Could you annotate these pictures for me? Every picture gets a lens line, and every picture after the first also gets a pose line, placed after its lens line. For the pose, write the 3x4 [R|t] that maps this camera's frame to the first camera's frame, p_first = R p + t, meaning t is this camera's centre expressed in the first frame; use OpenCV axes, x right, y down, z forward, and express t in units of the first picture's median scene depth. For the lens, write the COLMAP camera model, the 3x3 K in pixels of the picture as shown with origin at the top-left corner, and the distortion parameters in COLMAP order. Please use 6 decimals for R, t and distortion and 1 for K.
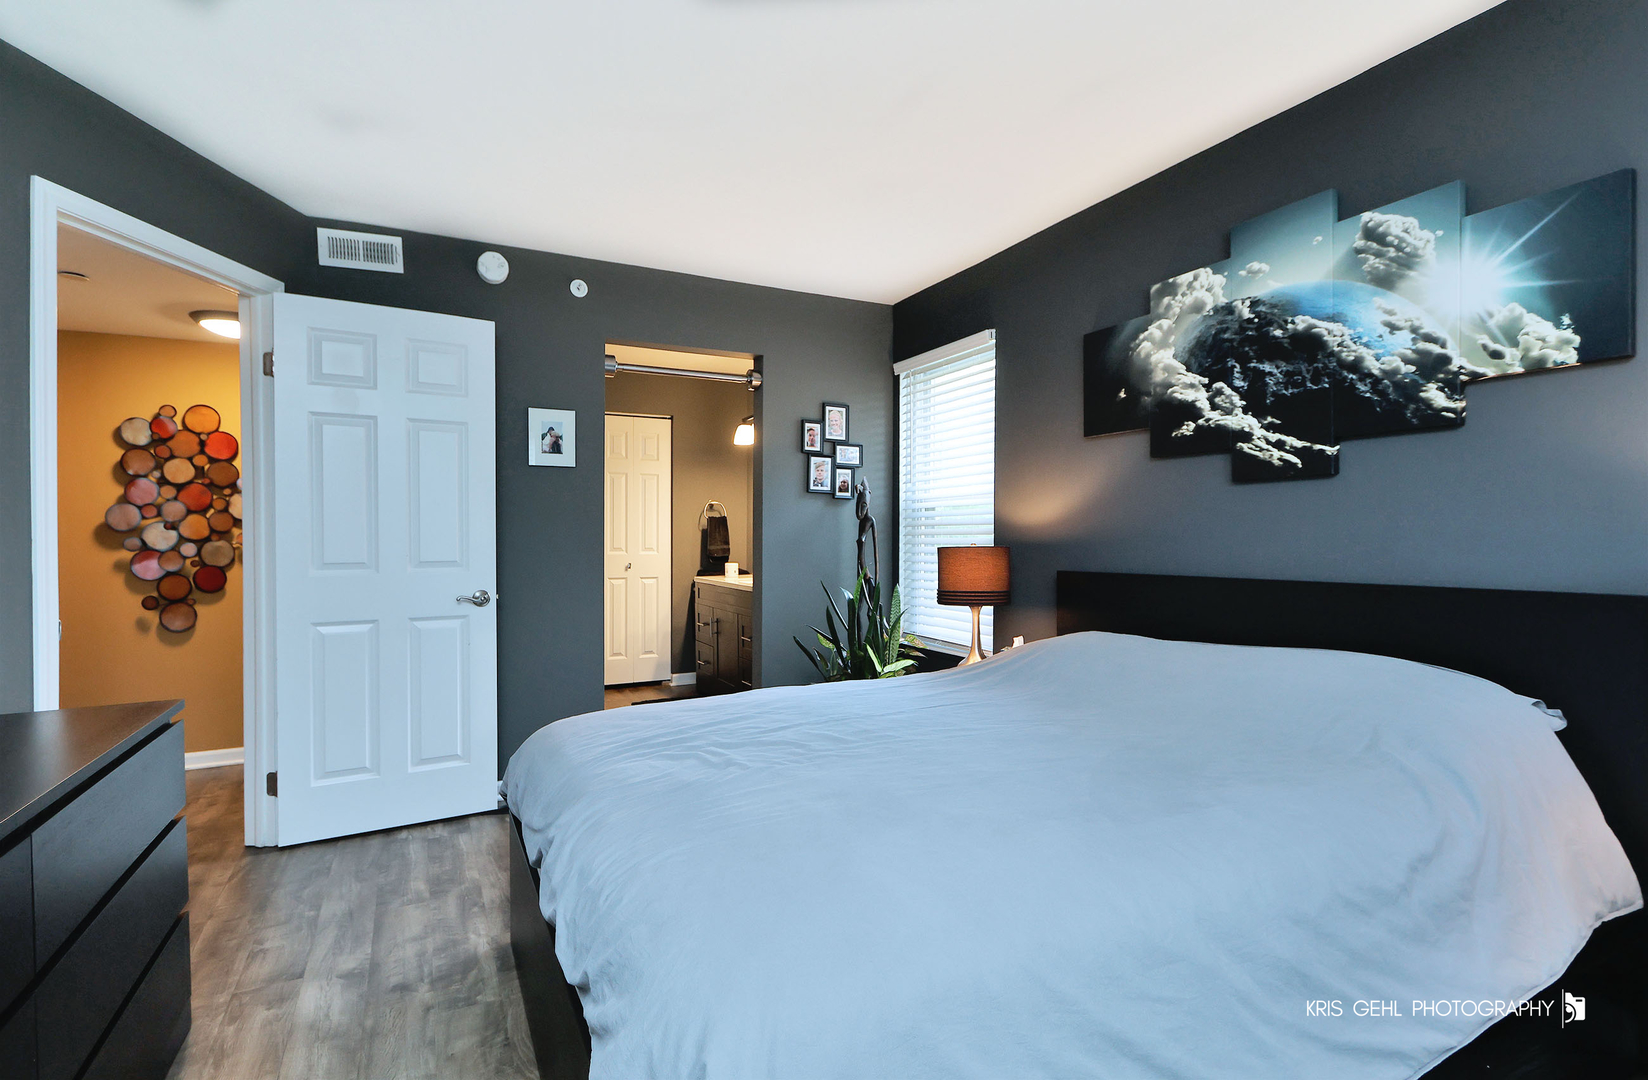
lens RADIAL K [[762.3, 0, 823.7], [0, 762.3, 539.5], [0, 0, 1]] dist [0.001758, 0.000433]
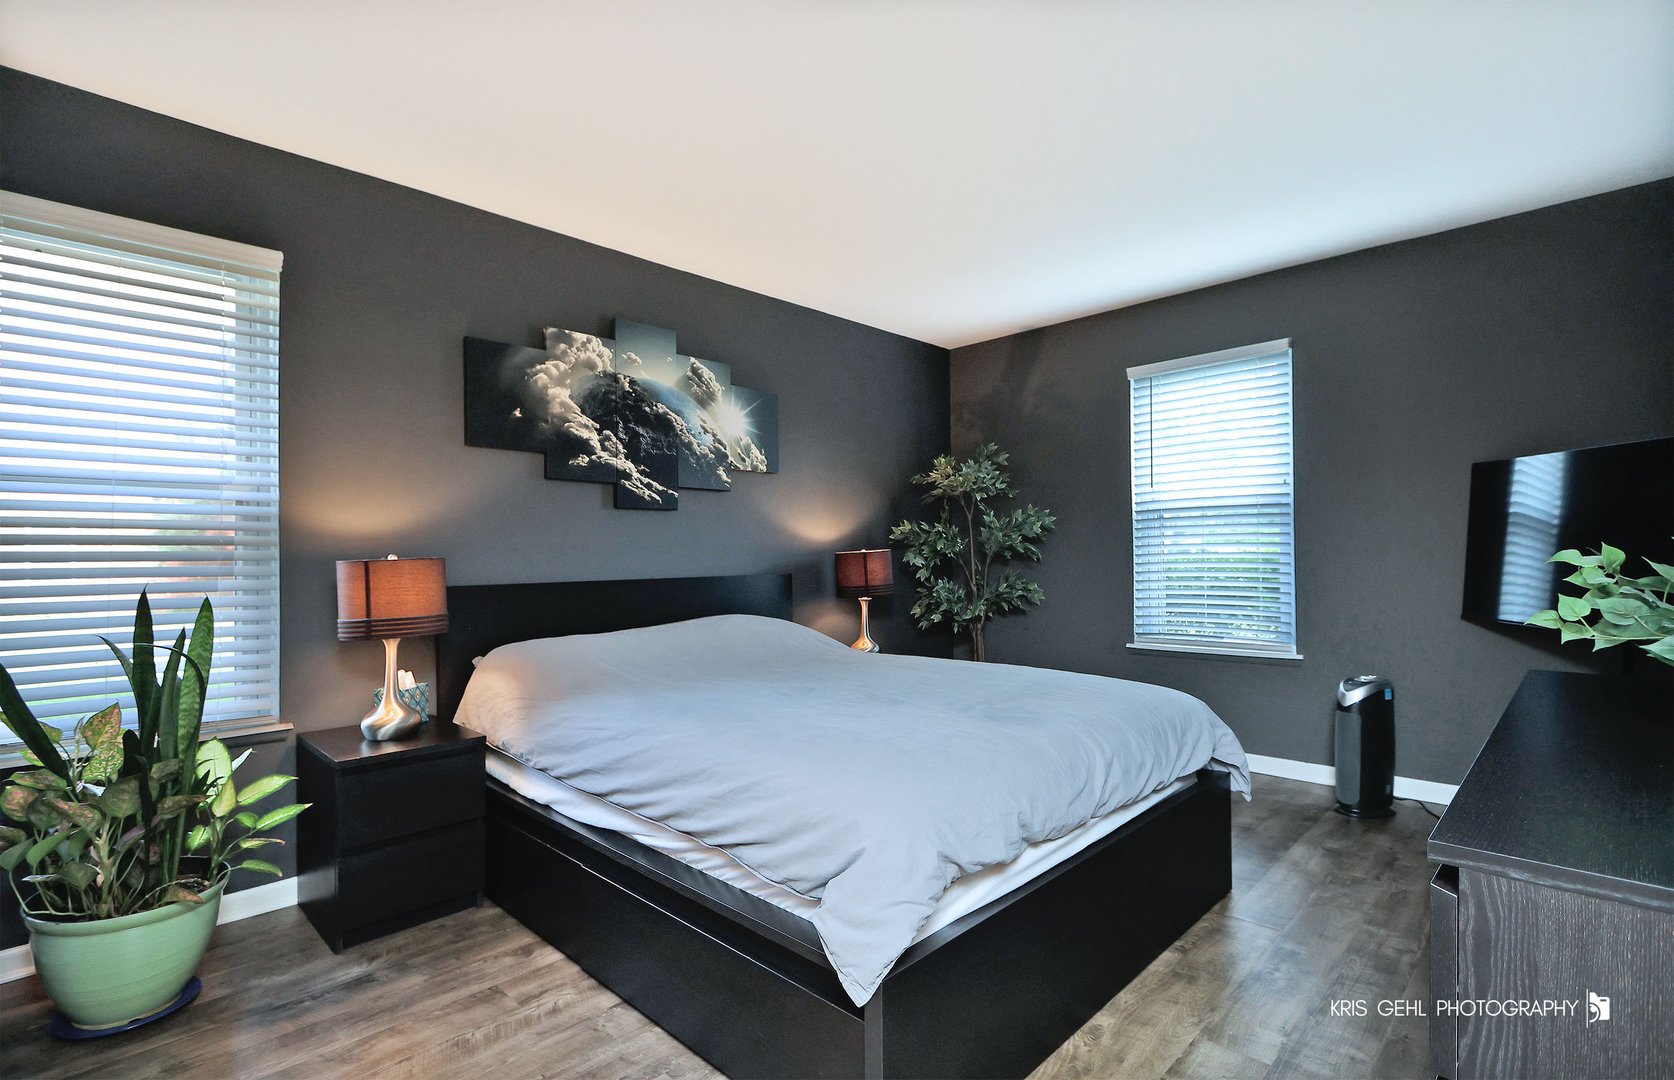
lens RADIAL K [[774.3, 0, 837.0], [0, 774.3, 544.8], [0, 0, 1]] dist [0.001758, 0.000433]
pose [[-0.303999, 0.018699, 0.952489, -0.876725], [0.014444, 0.999783, -0.015017, 0.014897], [-0.952563, 0.009193, -0.304203, 1.054437]]
